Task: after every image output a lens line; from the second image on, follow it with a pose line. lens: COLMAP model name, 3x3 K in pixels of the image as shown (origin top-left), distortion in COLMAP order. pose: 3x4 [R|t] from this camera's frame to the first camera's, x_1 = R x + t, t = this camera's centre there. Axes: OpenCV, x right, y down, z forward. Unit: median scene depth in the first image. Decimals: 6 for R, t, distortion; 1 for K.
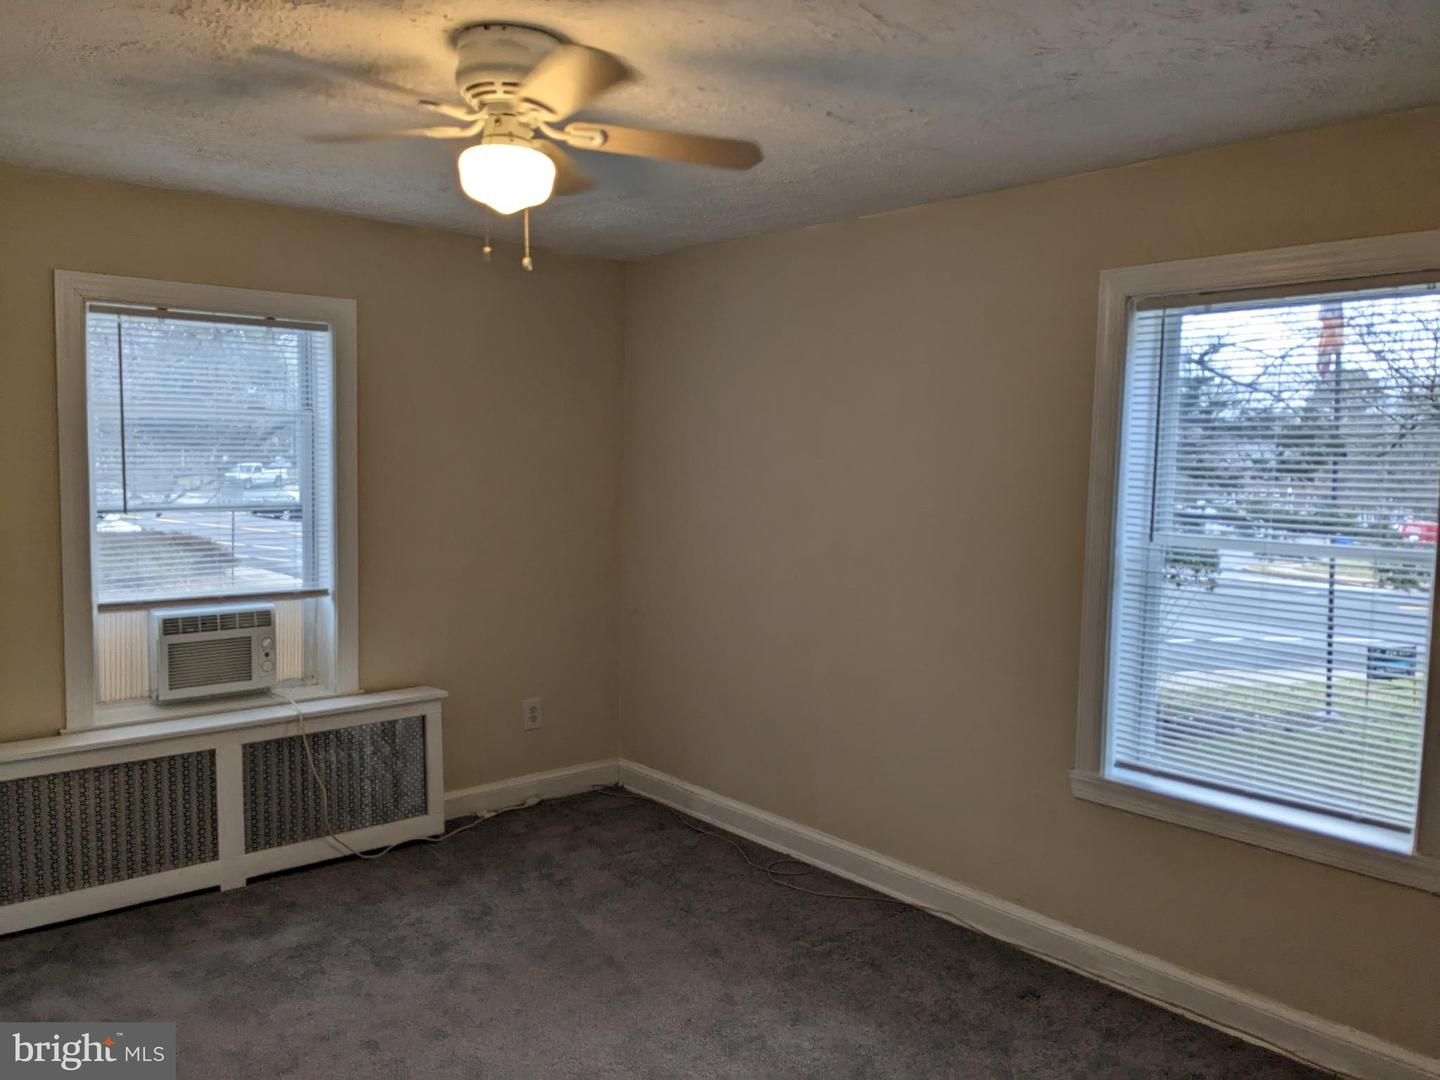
lens RADIAL K [[1132.1, 0, 702.8], [0, 1132.1, 555.4], [0, 0, 1]] dist [0.043174, -0.077452]
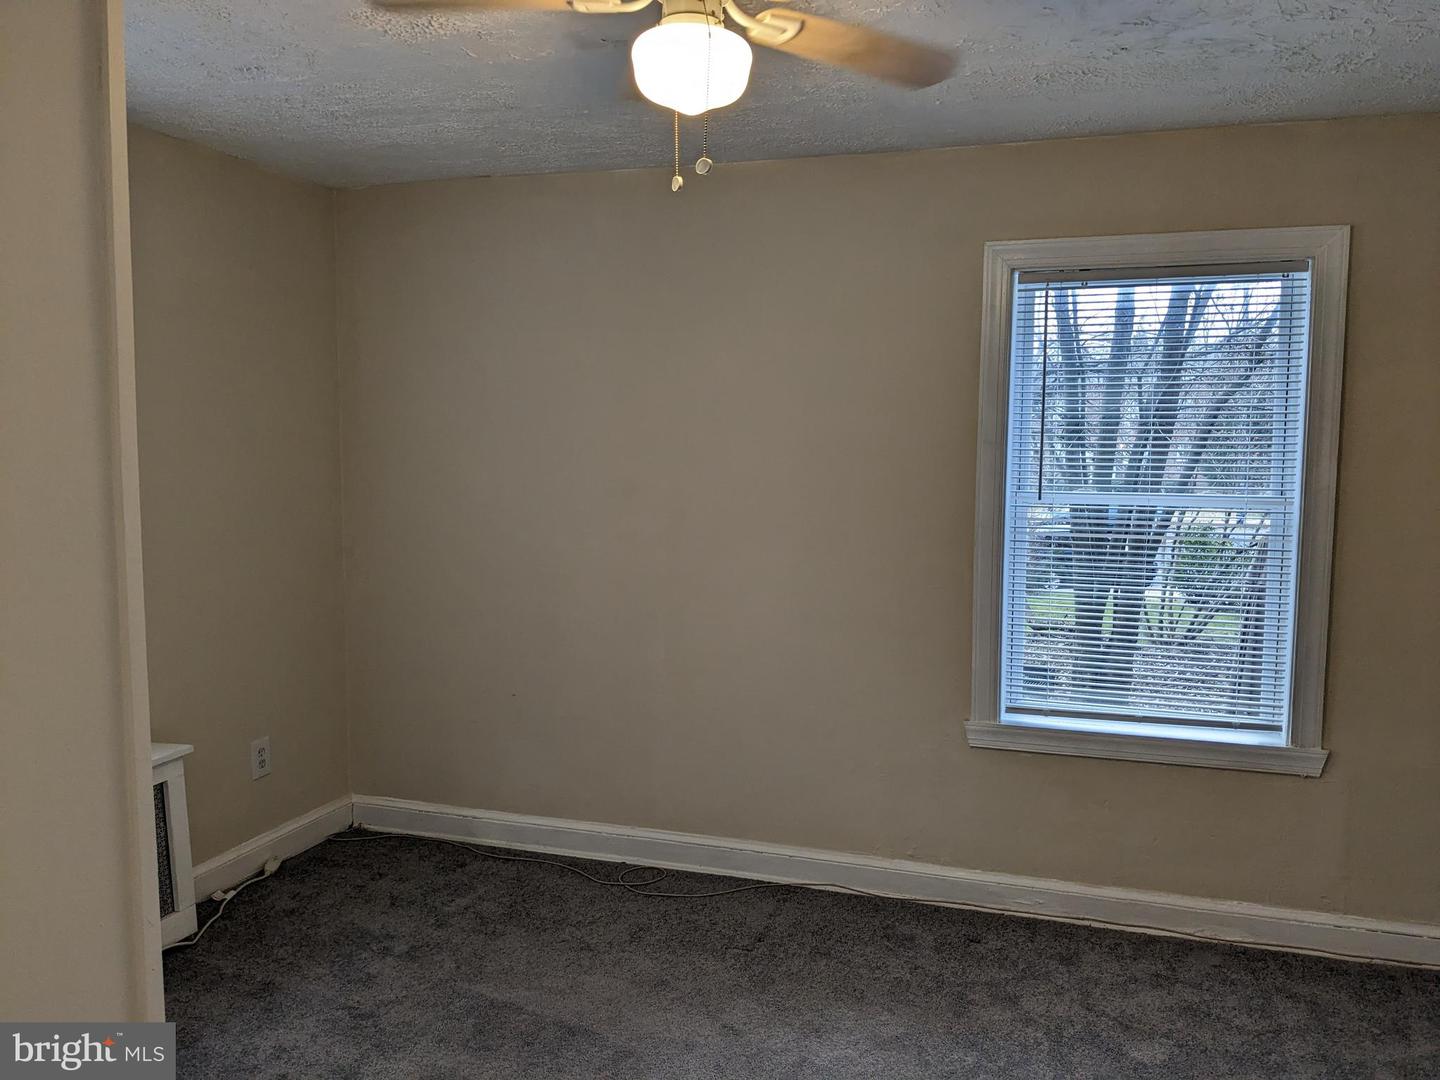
lens RADIAL K [[1132.1, 0, 732.3], [0, 1132.1, 550.1], [0, 0, 1]] dist [0.043174, -0.077452]
pose [[0.849381, -0.066959, 0.523516, -0.353180], [0.058145, 0.997753, 0.033278, -0.014652], [-0.524568, 0.002174, 0.851366, 0.197215]]
